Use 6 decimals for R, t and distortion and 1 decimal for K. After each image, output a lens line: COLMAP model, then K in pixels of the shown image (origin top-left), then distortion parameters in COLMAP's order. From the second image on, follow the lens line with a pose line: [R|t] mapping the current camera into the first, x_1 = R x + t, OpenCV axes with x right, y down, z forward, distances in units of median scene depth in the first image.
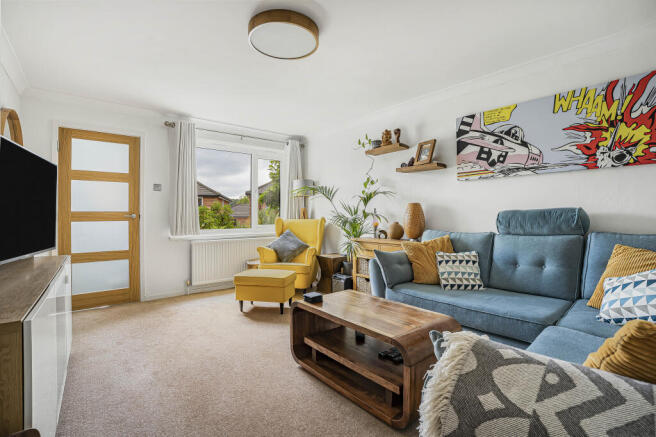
lens RADIAL K [[305.3, 0, 328.4], [0, 305.3, 217.2], [0, 0, 1]] dist [-0.011519, -0.000292]
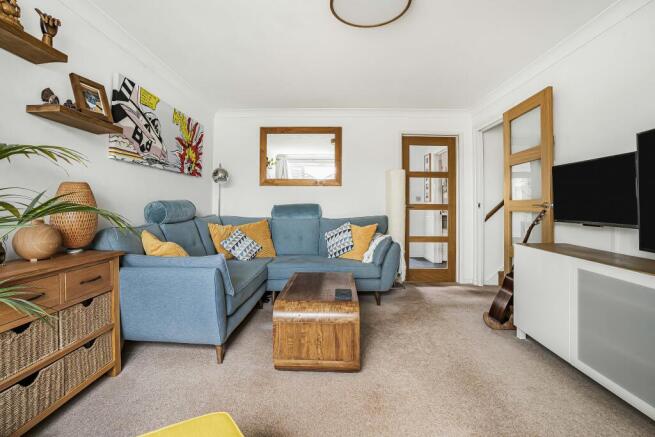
lens RADIAL K [[304.8, 0, 327.7], [0, 304.8, 213.2], [0, 0, 1]] dist [-0.011519, -0.000292]
pose [[-0.722696, -0.015880, 0.690983, -0.486854], [0.000127, 0.999733, 0.023109, -0.005398], [-0.691166, 0.016789, -0.722501, 1.279919]]
